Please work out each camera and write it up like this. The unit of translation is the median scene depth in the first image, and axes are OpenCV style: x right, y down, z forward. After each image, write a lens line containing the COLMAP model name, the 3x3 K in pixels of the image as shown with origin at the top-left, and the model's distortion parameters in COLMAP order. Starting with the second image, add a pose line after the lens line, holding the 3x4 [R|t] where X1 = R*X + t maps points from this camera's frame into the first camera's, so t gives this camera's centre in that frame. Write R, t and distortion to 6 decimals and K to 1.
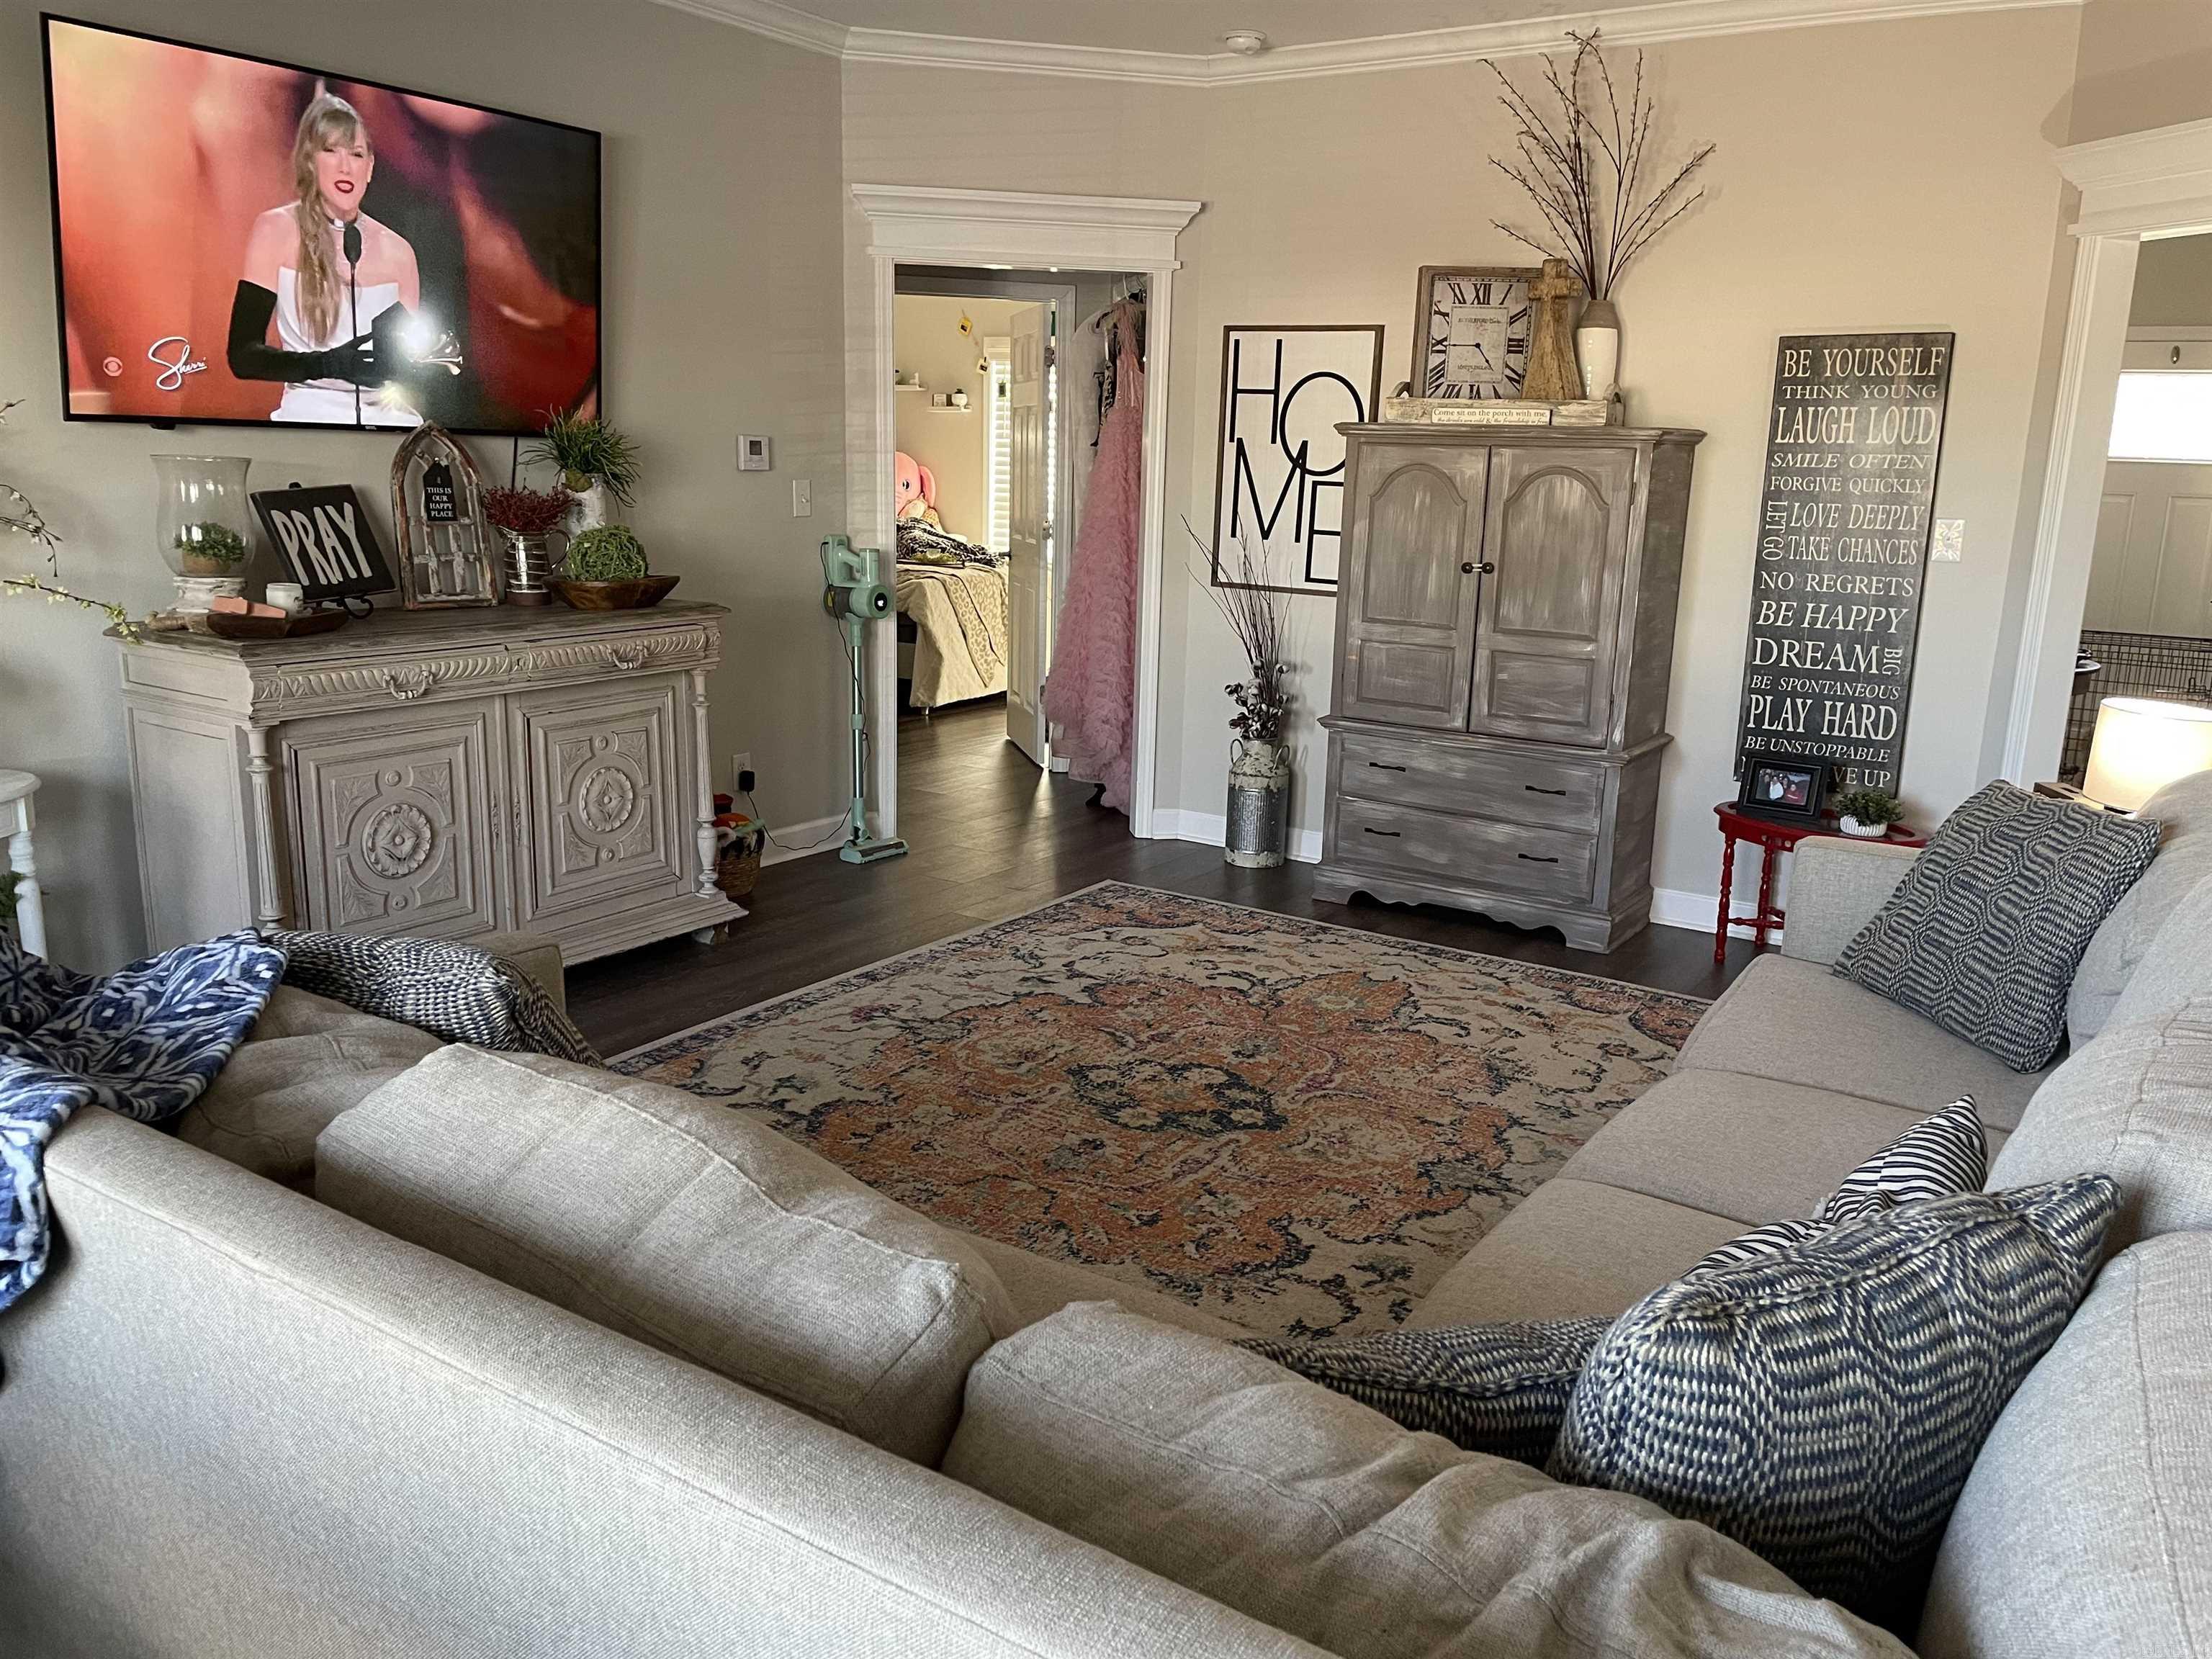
lens RADIAL K [[1680.2, 0, 1104.3], [0, 1680.2, 832.3], [0, 0, 1]] dist [0.078405, -0.065205]
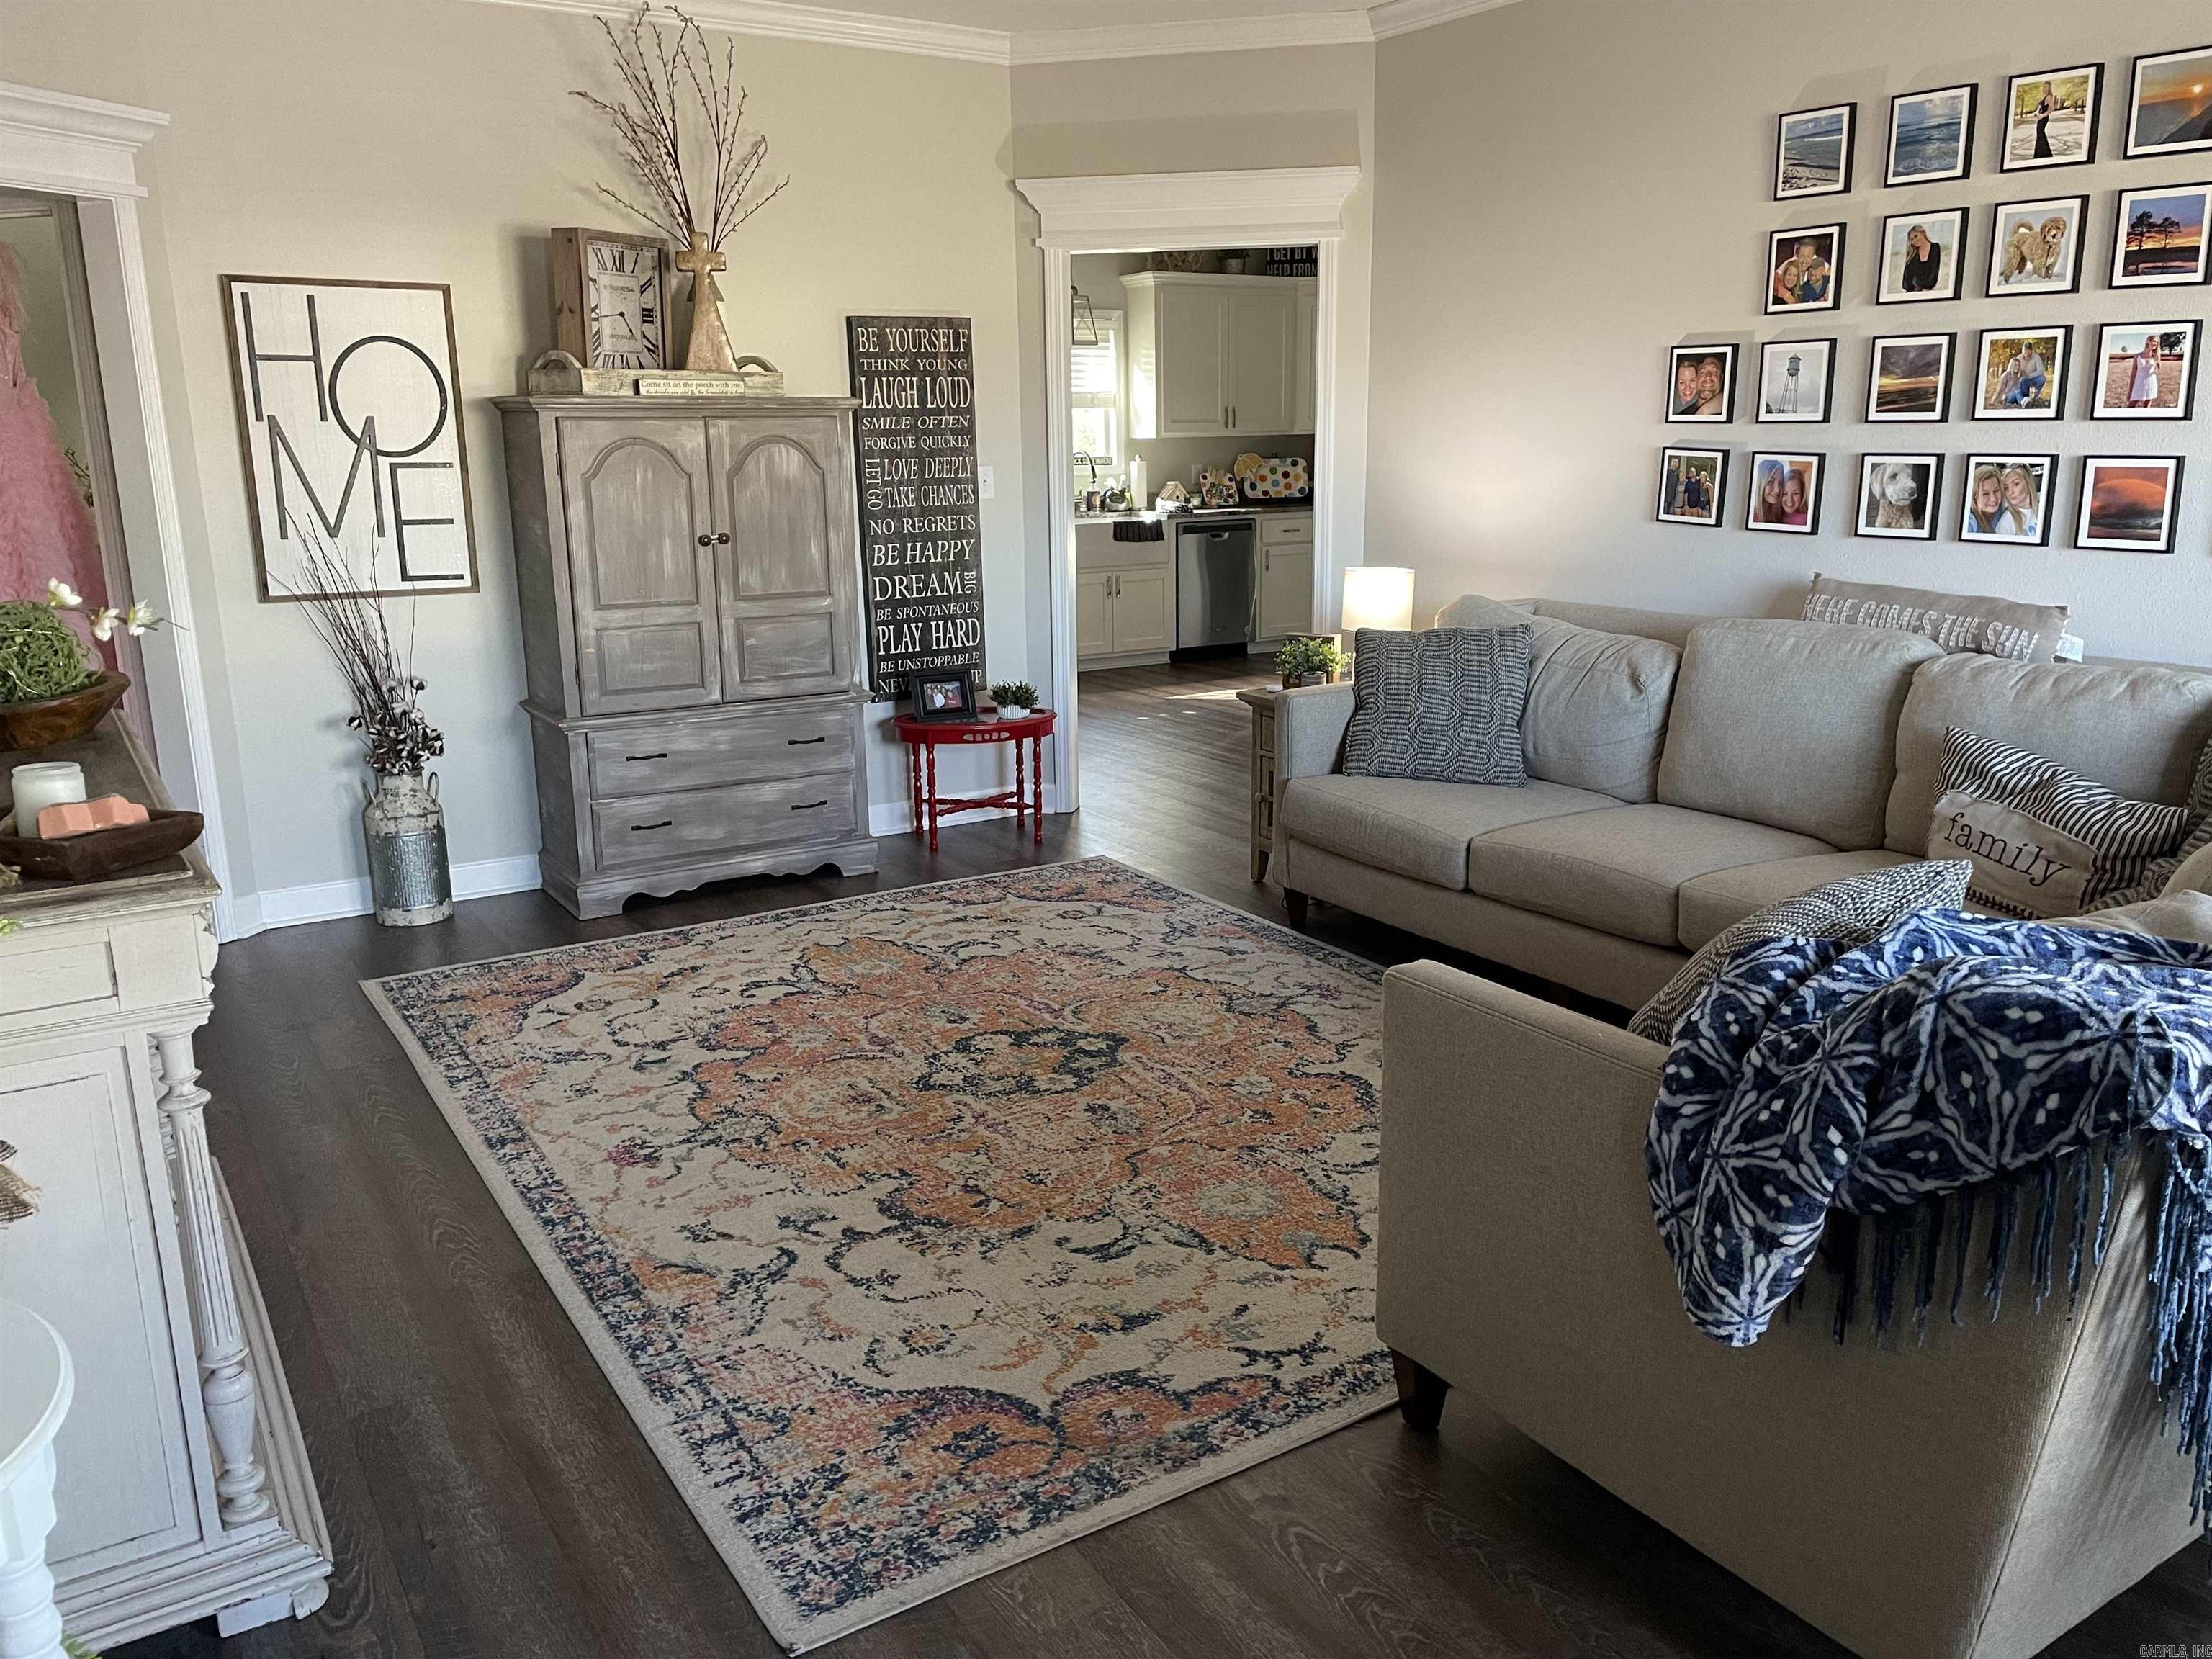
lens RADIAL K [[1680.2, 0, 1125.5], [0, 1680.2, 838.8], [0, 0, 1]] dist [0.078405, -0.065205]
pose [[0.398254, -0.255681, 0.880920, -0.625753], [0.229624, 0.957578, 0.174120, -0.107080], [-0.888069, 0.132937, 0.440070, 0.370126]]
